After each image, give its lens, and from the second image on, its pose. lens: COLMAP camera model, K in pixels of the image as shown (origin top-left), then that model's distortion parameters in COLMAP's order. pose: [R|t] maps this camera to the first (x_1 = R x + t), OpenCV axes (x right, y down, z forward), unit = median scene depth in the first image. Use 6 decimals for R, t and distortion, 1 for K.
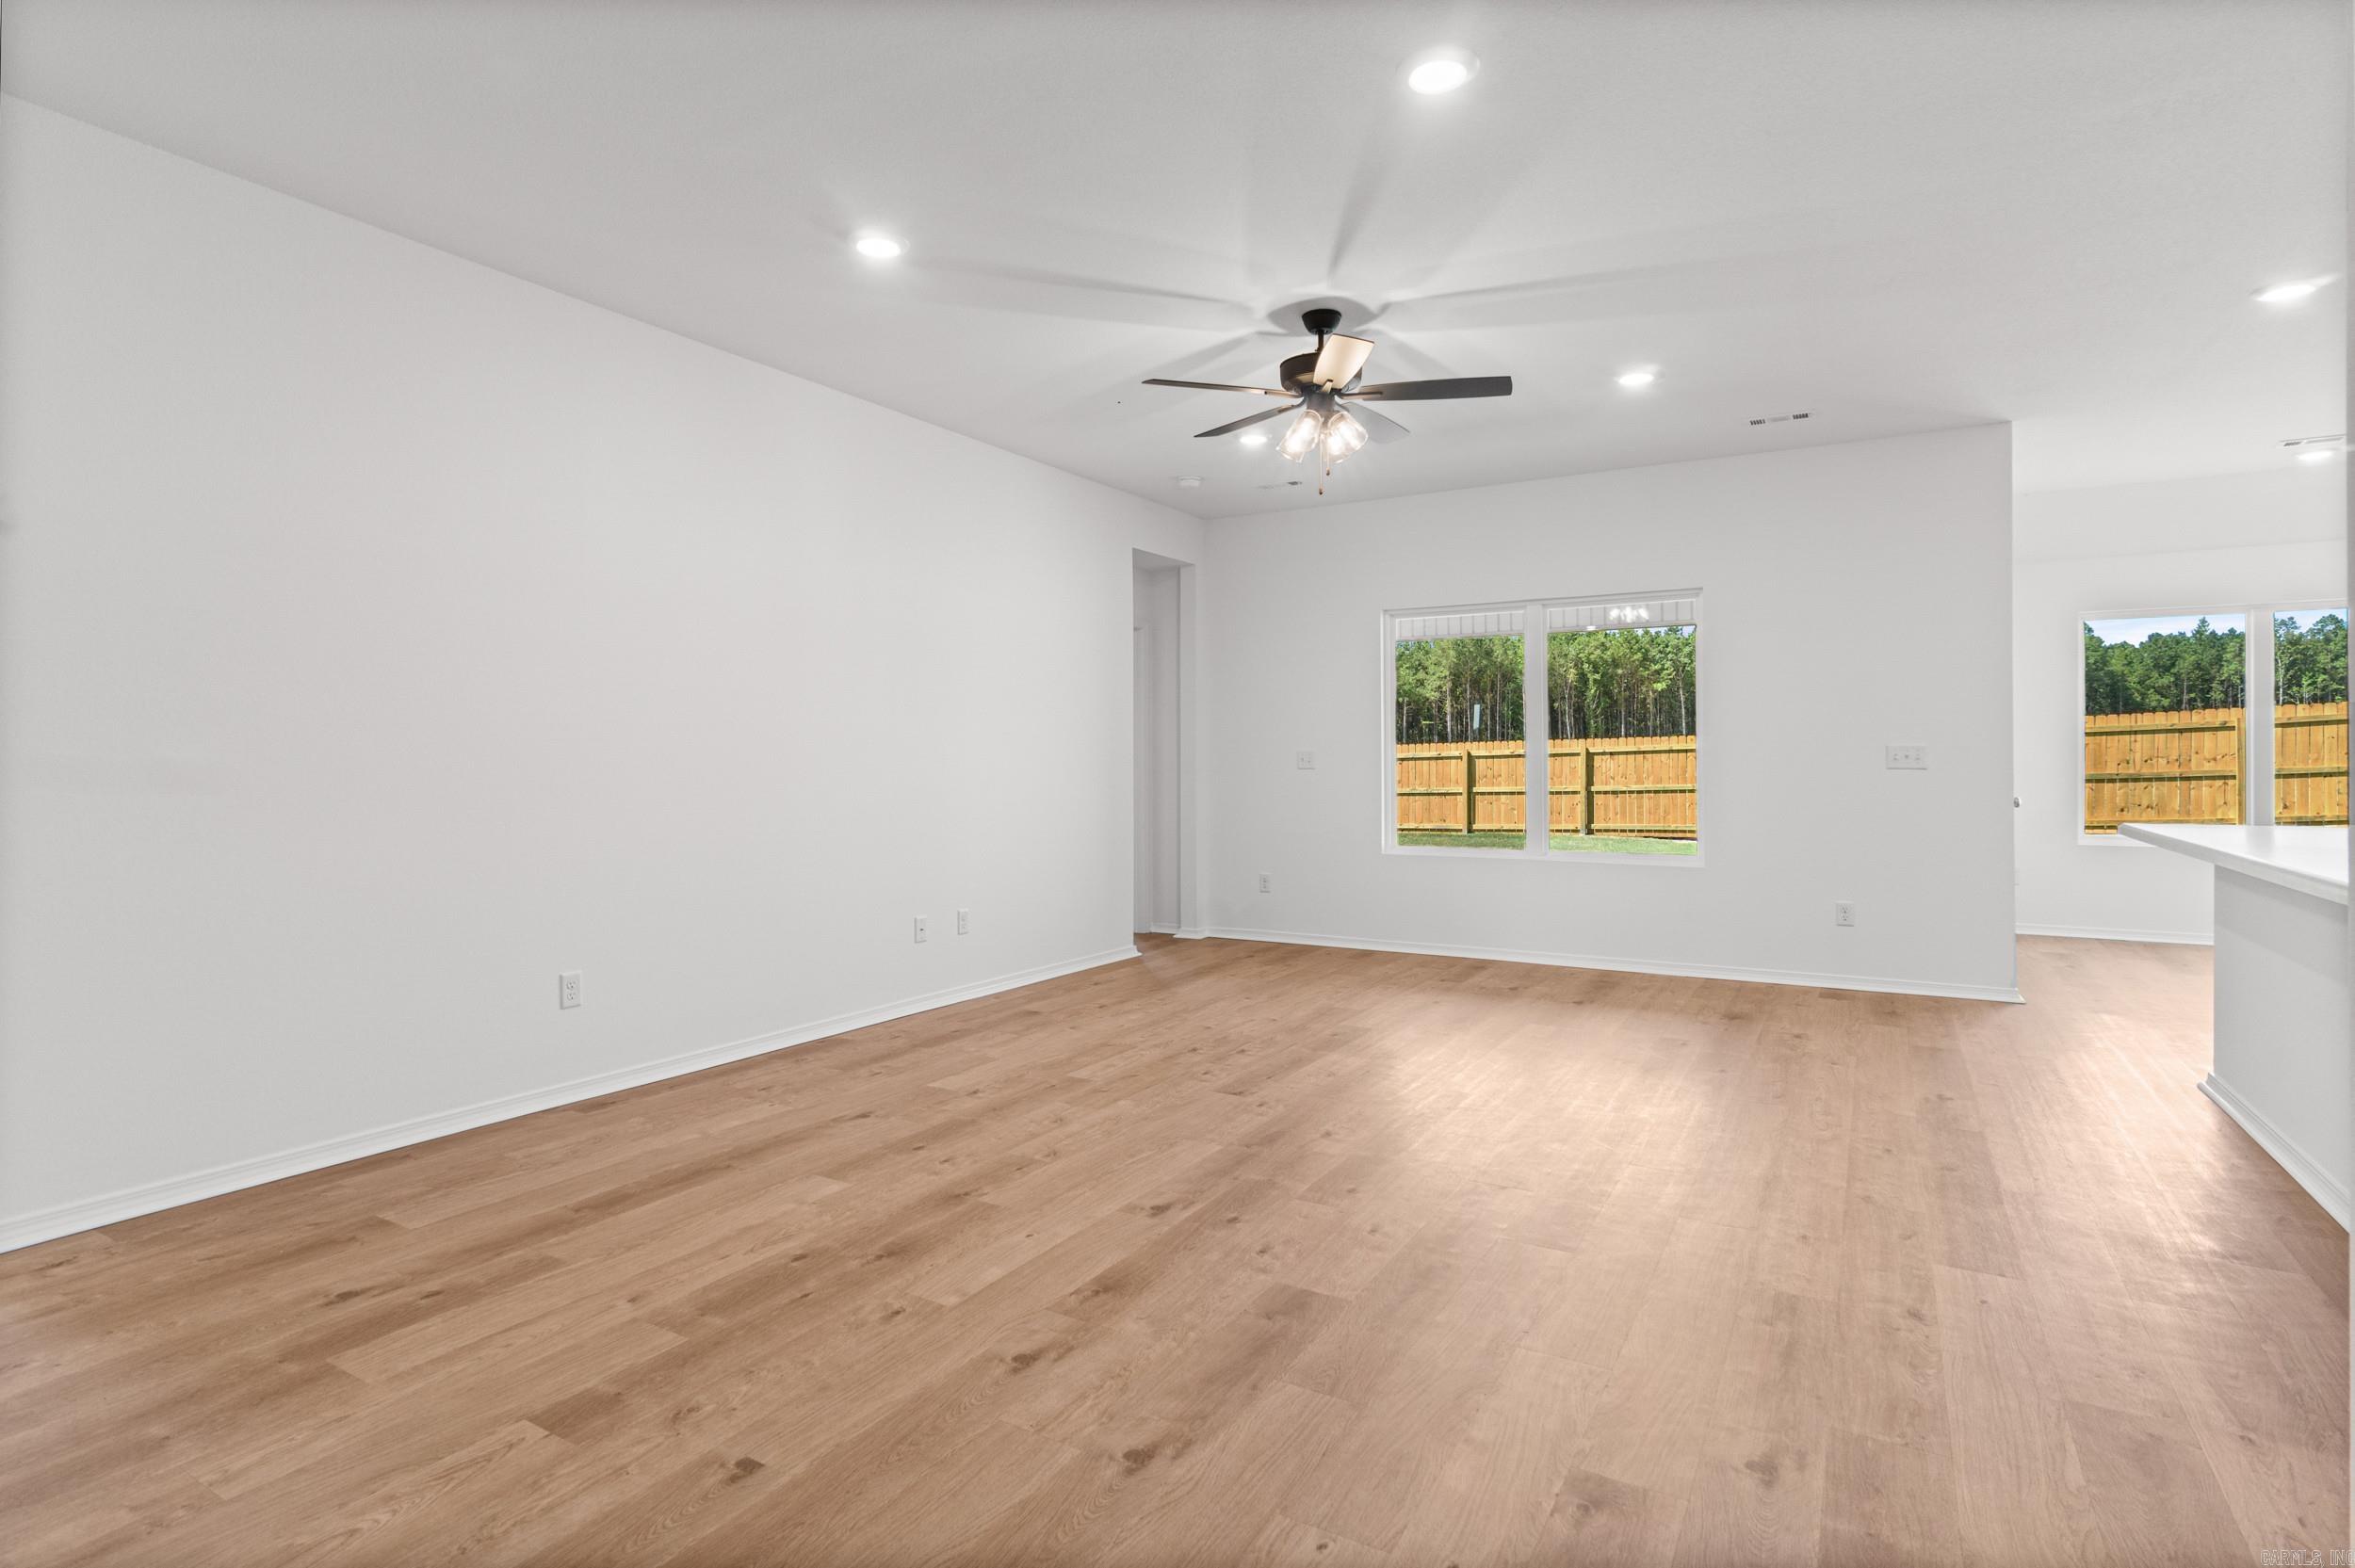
lens RADIAL K [[1195.6, 0, 1141.9], [0, 1195.6, 756.2], [0, 0, 1]] dist [-0.013746, 0.006216]
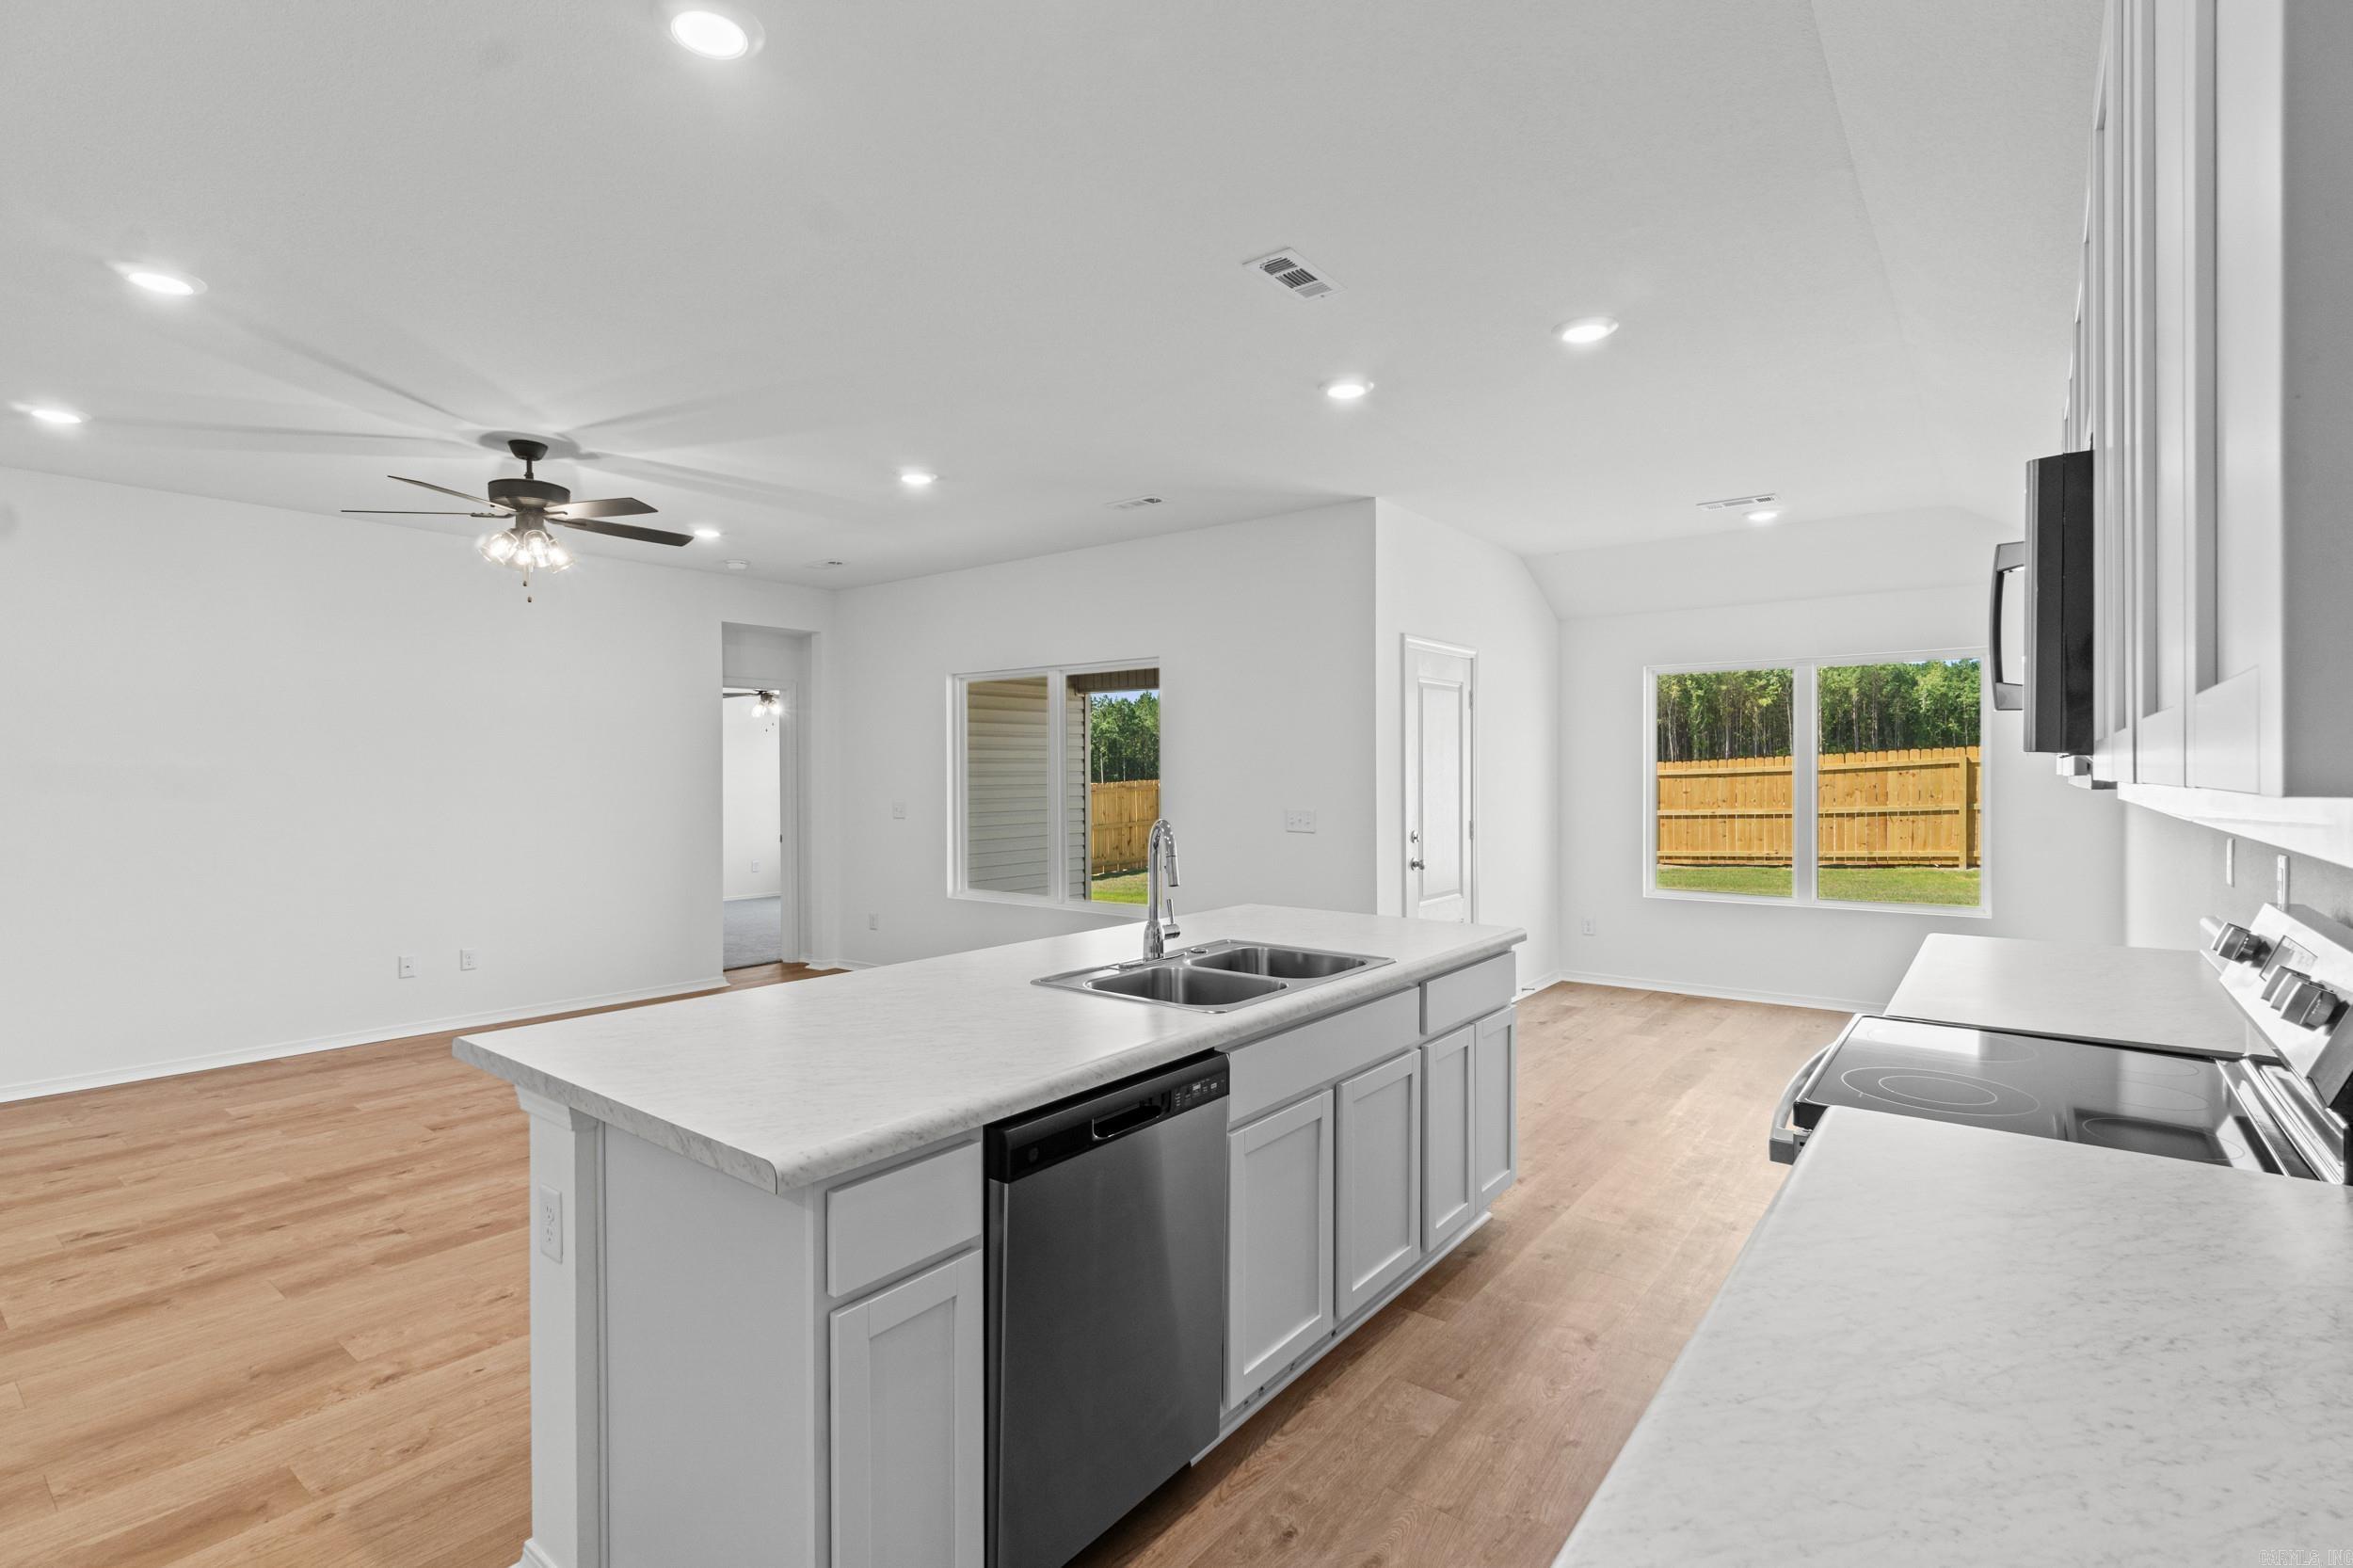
lens RADIAL K [[1107.9, 0, 1150.2], [0, 1107.9, 780.7], [0, 0, 1]] dist [-0.011011, 0.001744]
pose [[0.992512, 0.001434, -0.122141, 0.212388], [-0.000064, 0.999937, 0.011218, -0.015375], [0.122149, -0.011126, 0.992449, 0.008424]]
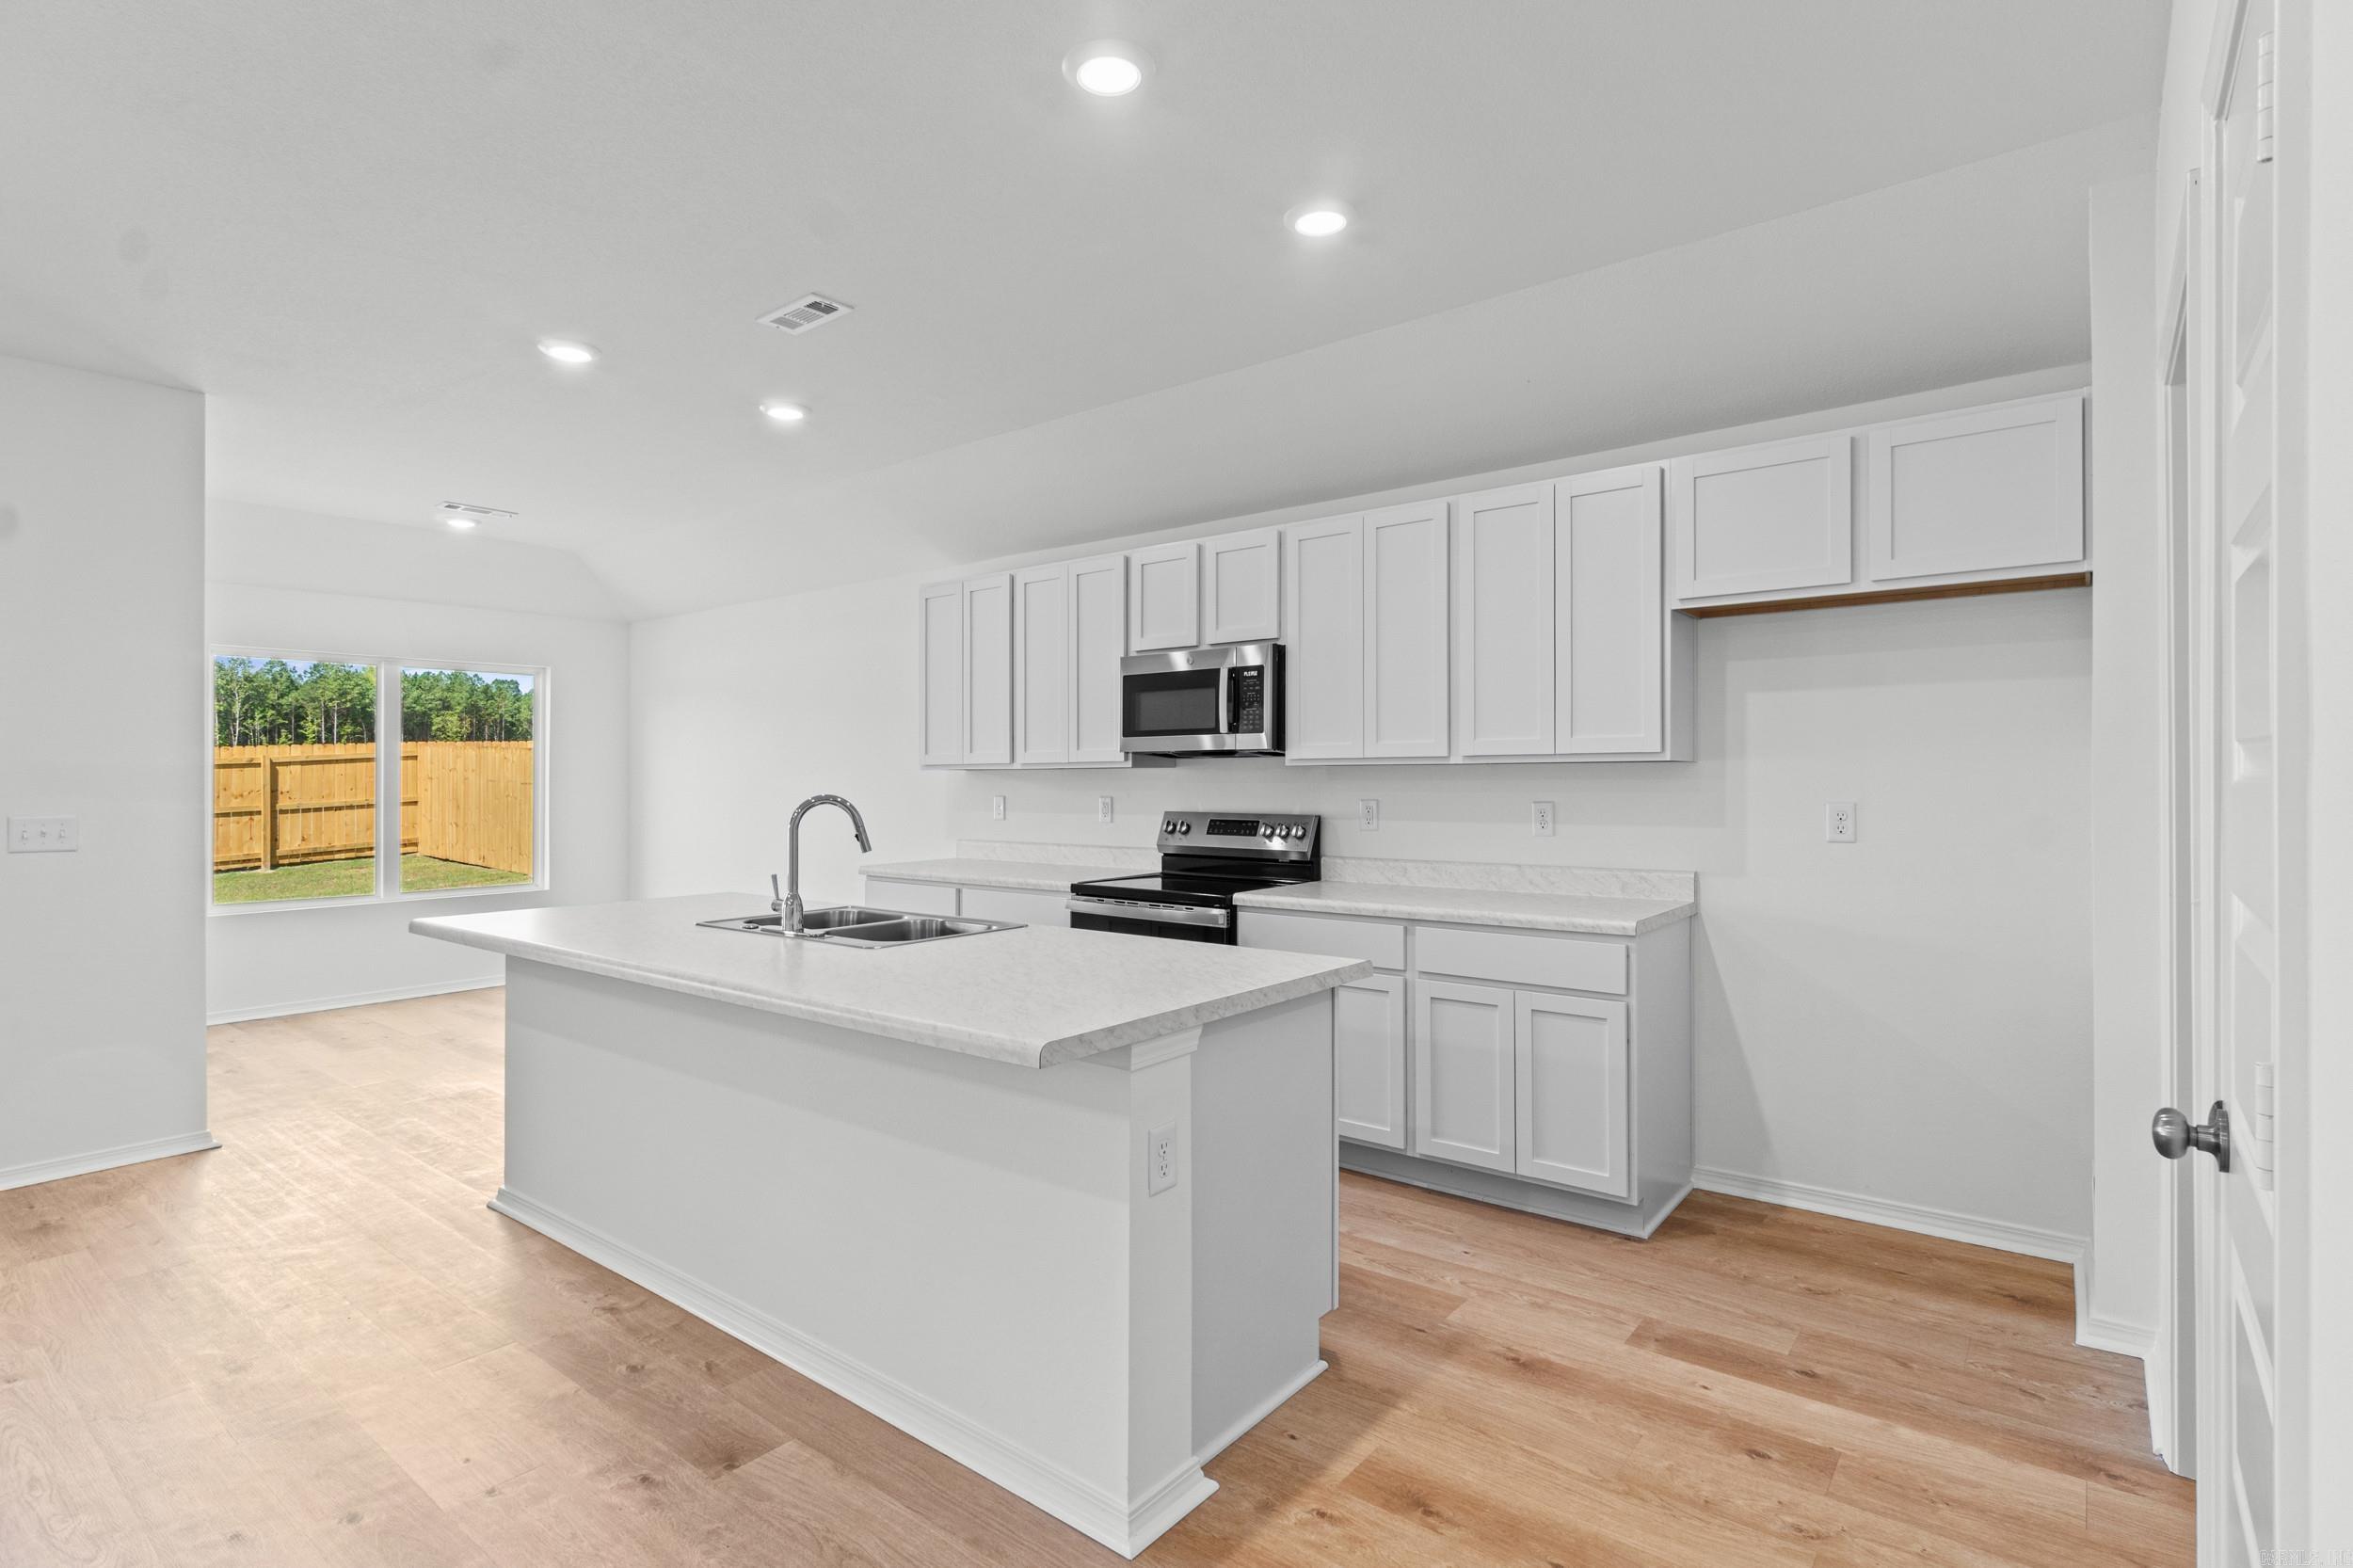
lens RADIAL K [[1151.8, 0, 1171.7], [0, 1151.8, 778.8], [0, 0, 1]] dist [-0.002562, -0.001011]
pose [[0.118810, 0.000981, 0.992917, 0.021900], [0.000888, 0.999999, -0.001094, -0.009959], [-0.992917, 0.001012, 0.118809, 0.092643]]
